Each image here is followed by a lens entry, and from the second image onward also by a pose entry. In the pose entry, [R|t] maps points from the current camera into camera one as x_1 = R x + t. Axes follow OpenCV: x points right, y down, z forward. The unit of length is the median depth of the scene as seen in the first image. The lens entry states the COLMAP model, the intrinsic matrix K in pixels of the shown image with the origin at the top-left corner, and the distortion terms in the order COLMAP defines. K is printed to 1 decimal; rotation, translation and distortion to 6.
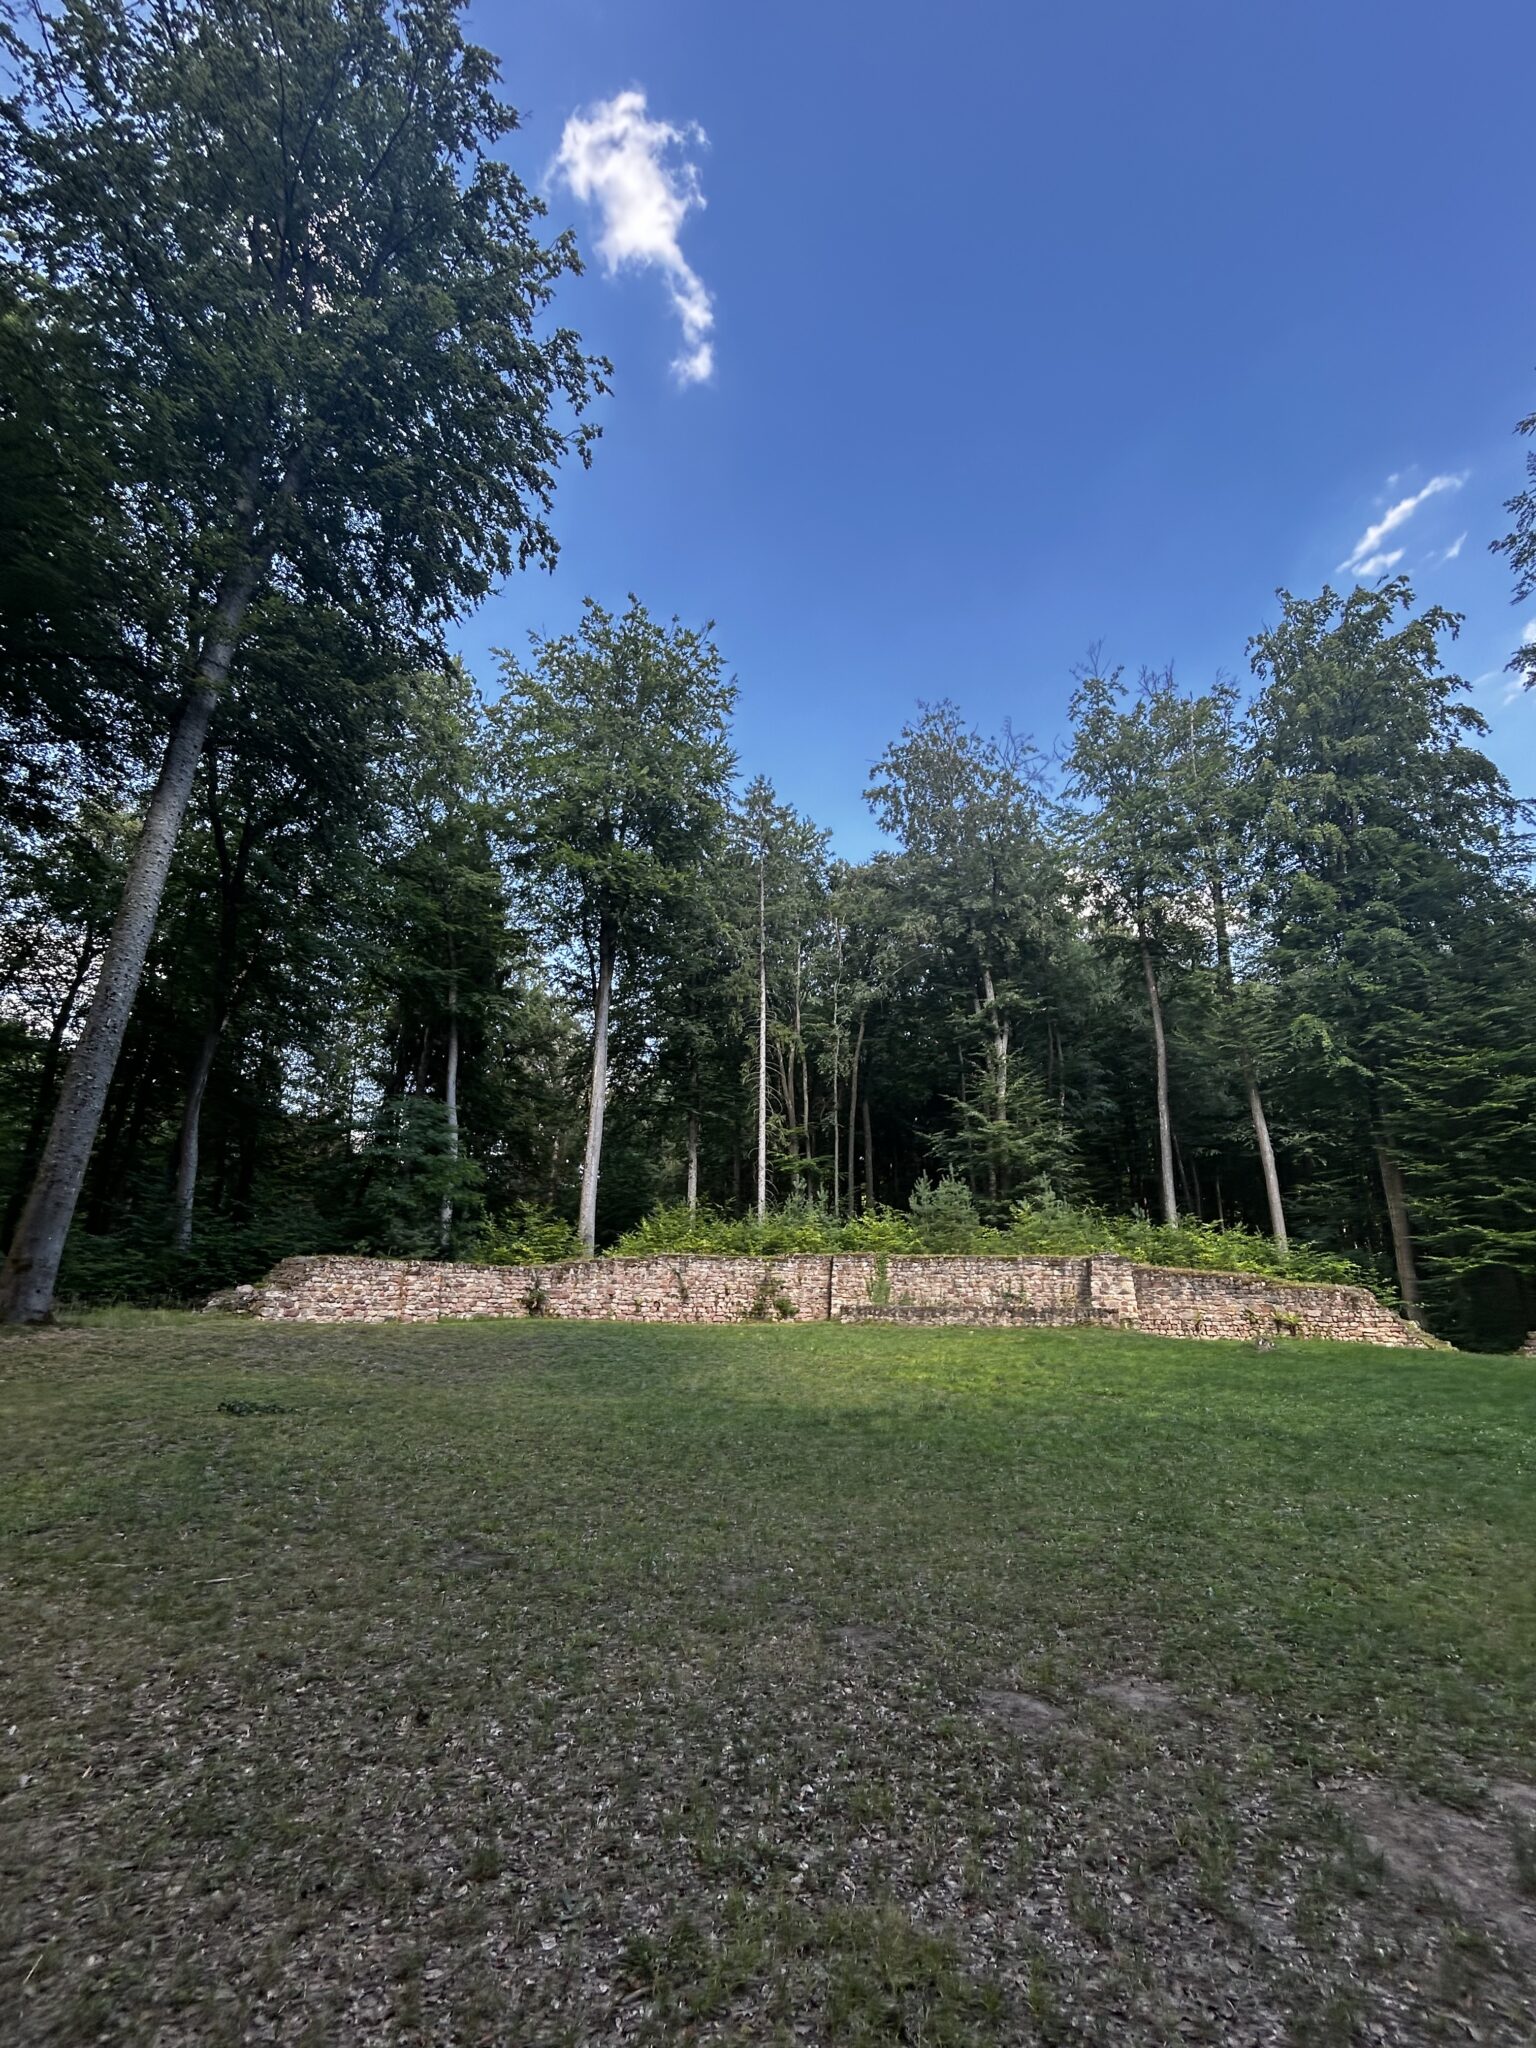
lens RADIAL K [[830.5, 0, 773.1], [0, 830.5, 1015.1], [0, 0, 1]] dist [-0.011235, 0.000028]
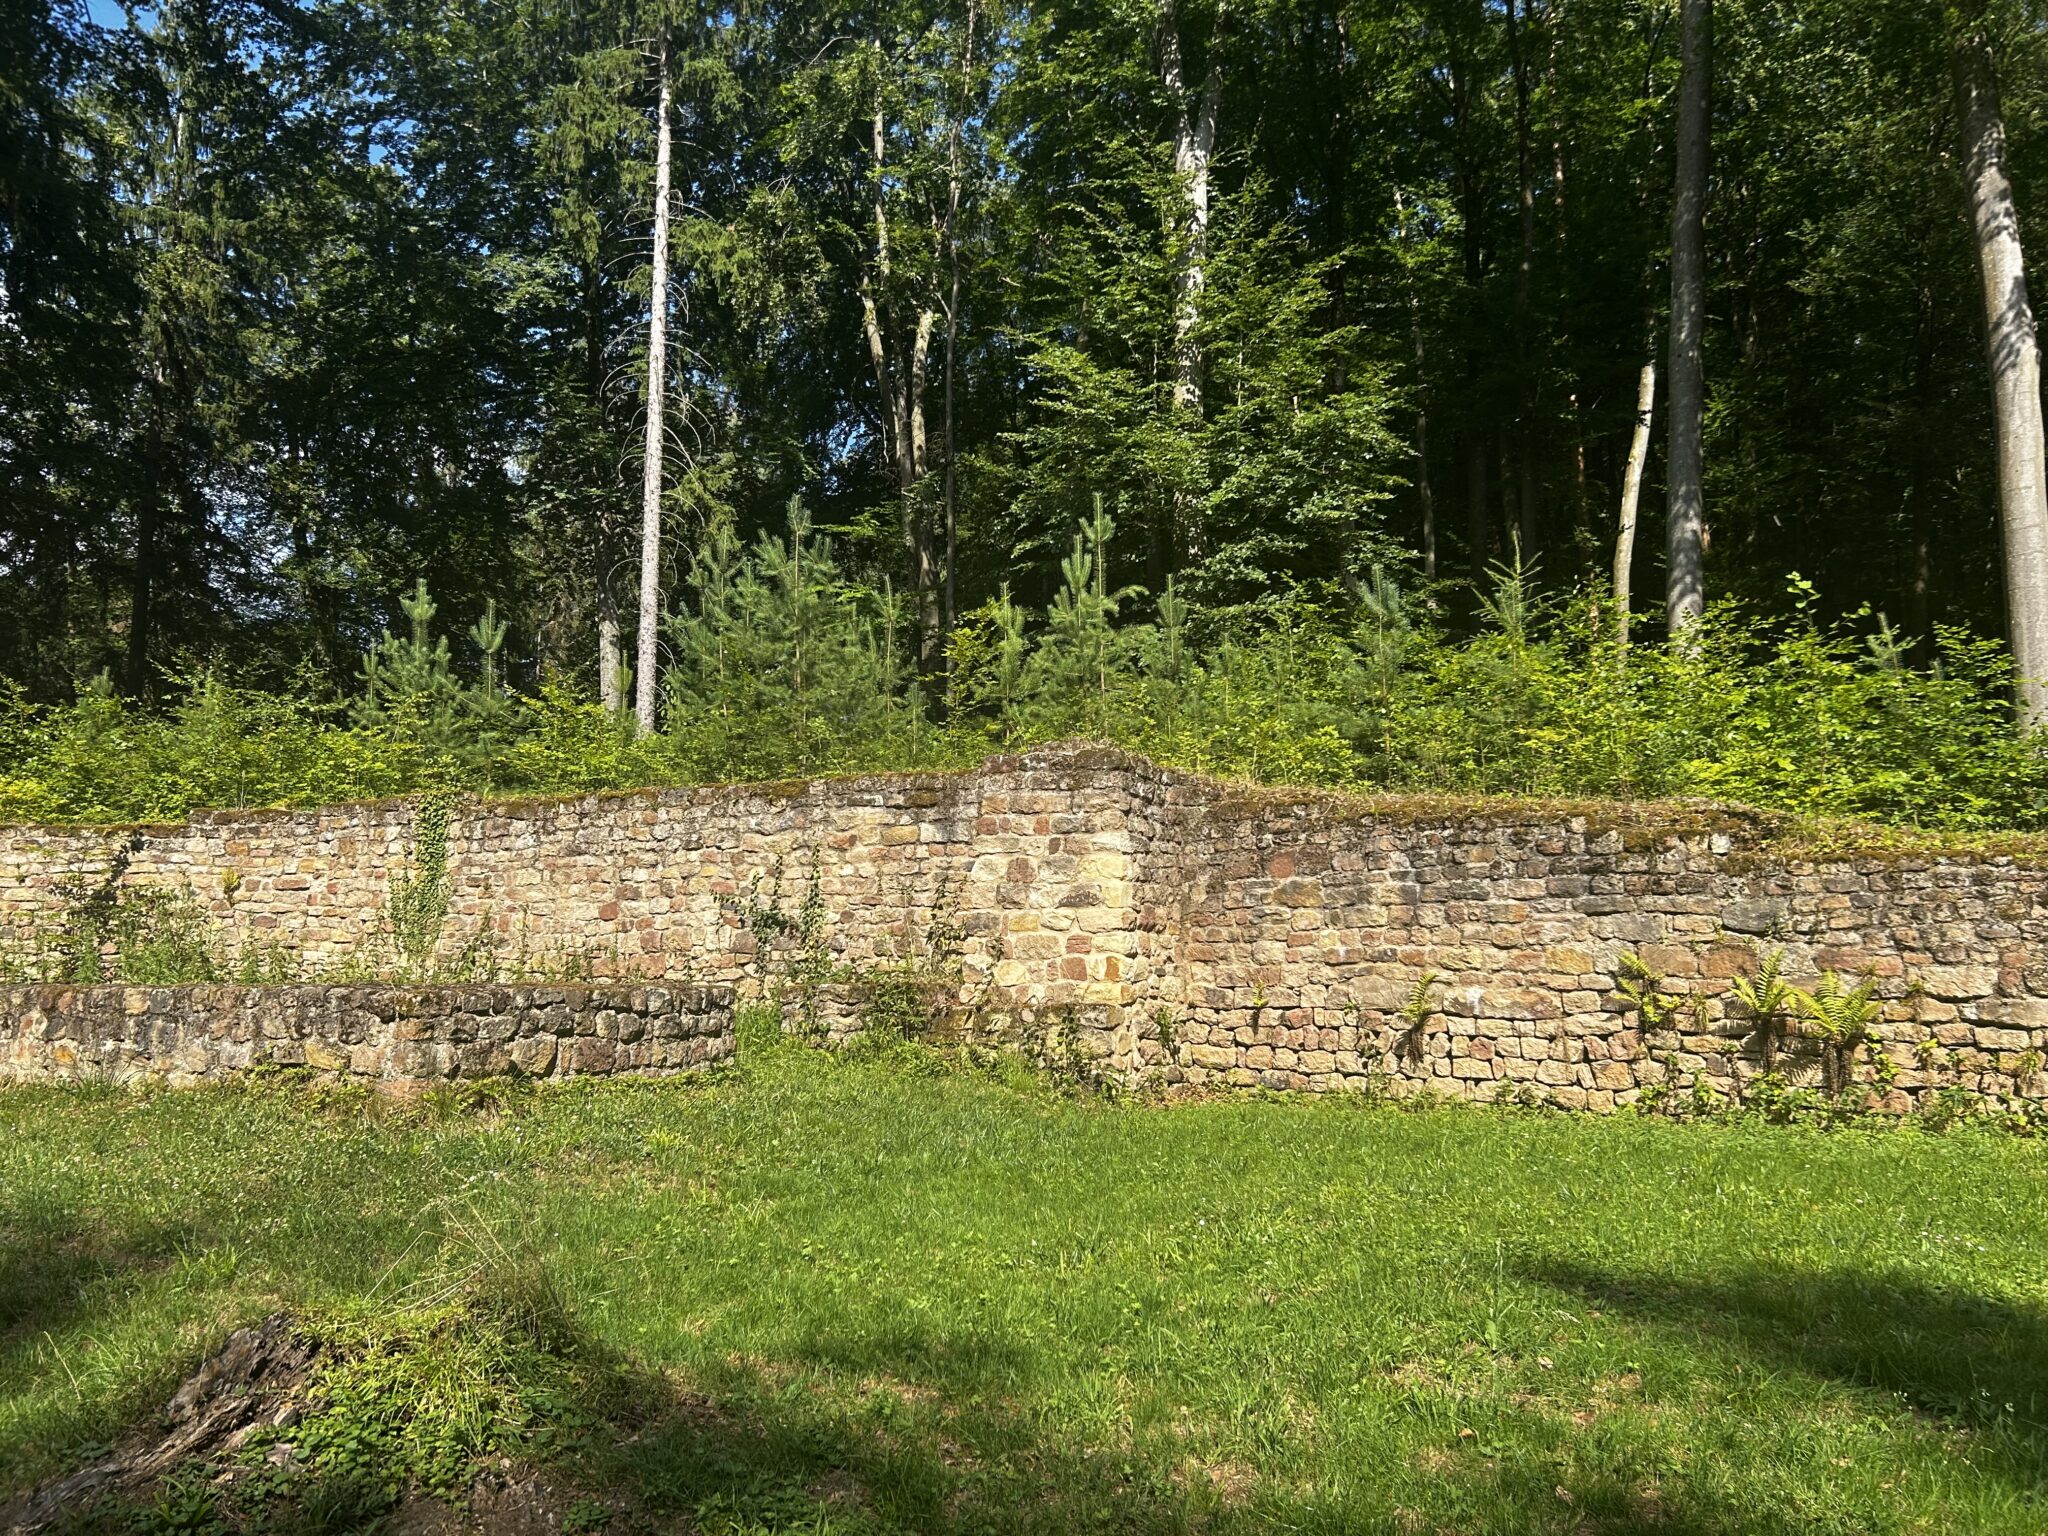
lens RADIAL K [[1520.3, 0, 1016.1], [0, 1520.3, 775.8], [0, 0, 1]] dist [0.034982, -0.041194]
pose [[0.978793, -0.043426, -0.200194, 0.487184], [0.087992, 0.971650, 0.219440, 0.205431], [0.184989, -0.232402, 0.954866, 0.596052]]
